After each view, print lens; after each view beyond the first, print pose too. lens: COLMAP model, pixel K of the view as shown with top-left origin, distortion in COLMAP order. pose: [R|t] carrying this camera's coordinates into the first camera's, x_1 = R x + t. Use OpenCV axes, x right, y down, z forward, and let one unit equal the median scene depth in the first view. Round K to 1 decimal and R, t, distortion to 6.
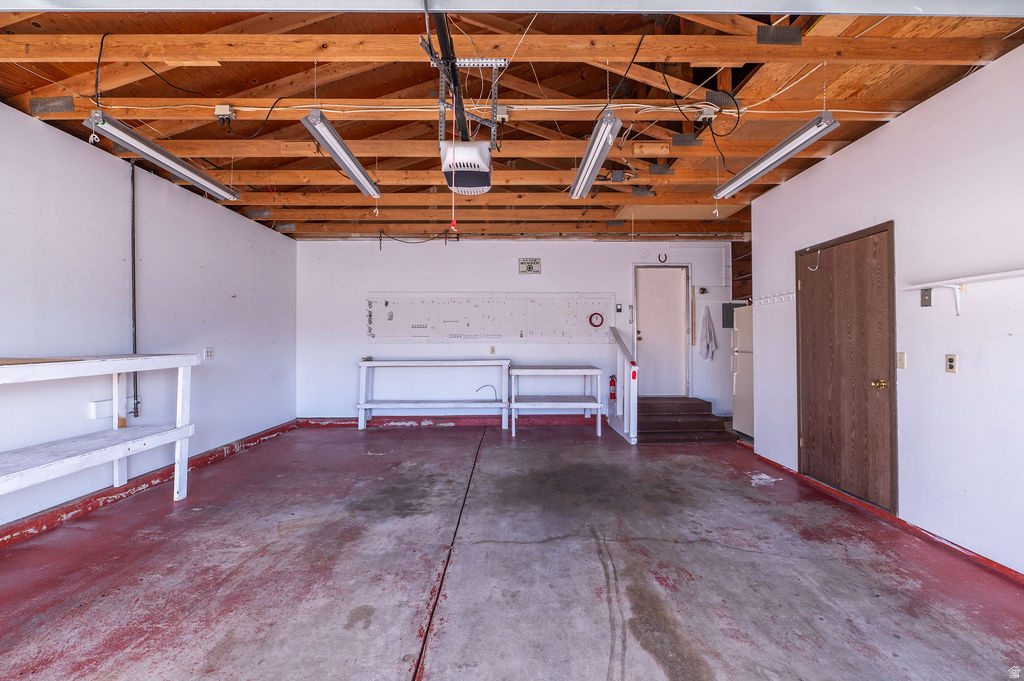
lens RADIAL K [[412.2, 0, 519.1], [0, 412.2, 336.2], [0, 0, 1]] dist [-0.007486, -0.000363]
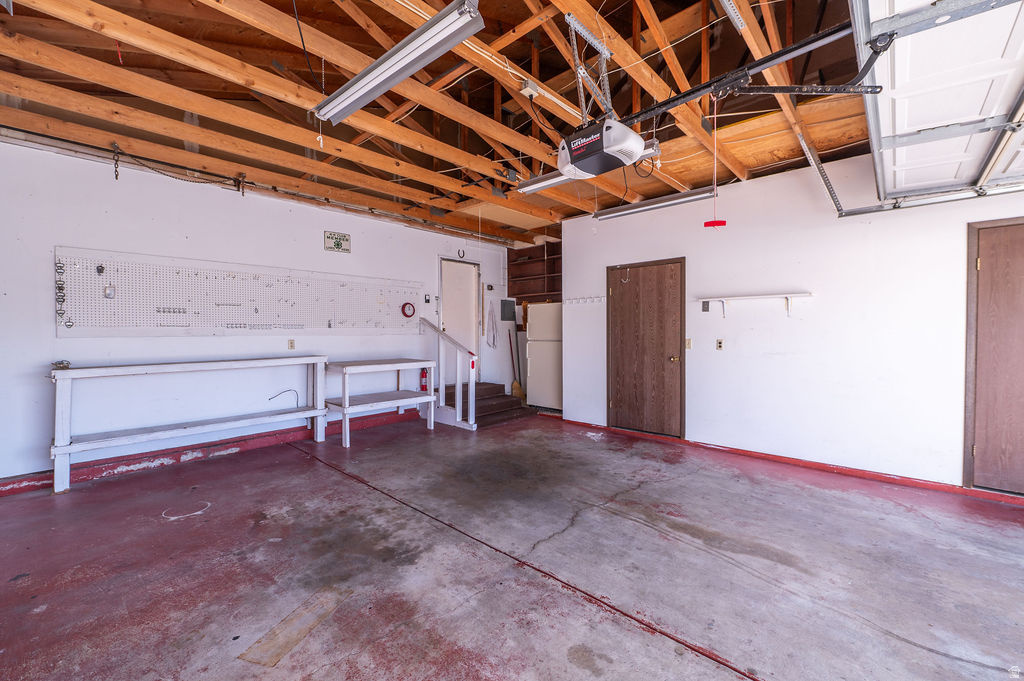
lens RADIAL K [[412.2, 0, 519.1], [0, 412.2, 336.2], [0, 0, 1]] dist [-0.007486, -0.000363]
pose [[0.690914, -0.009636, 0.722873, -0.597589], [-0.006604, 0.999785, 0.019638, 0.001146], [-0.722907, -0.018342, 0.690702, 0.289753]]
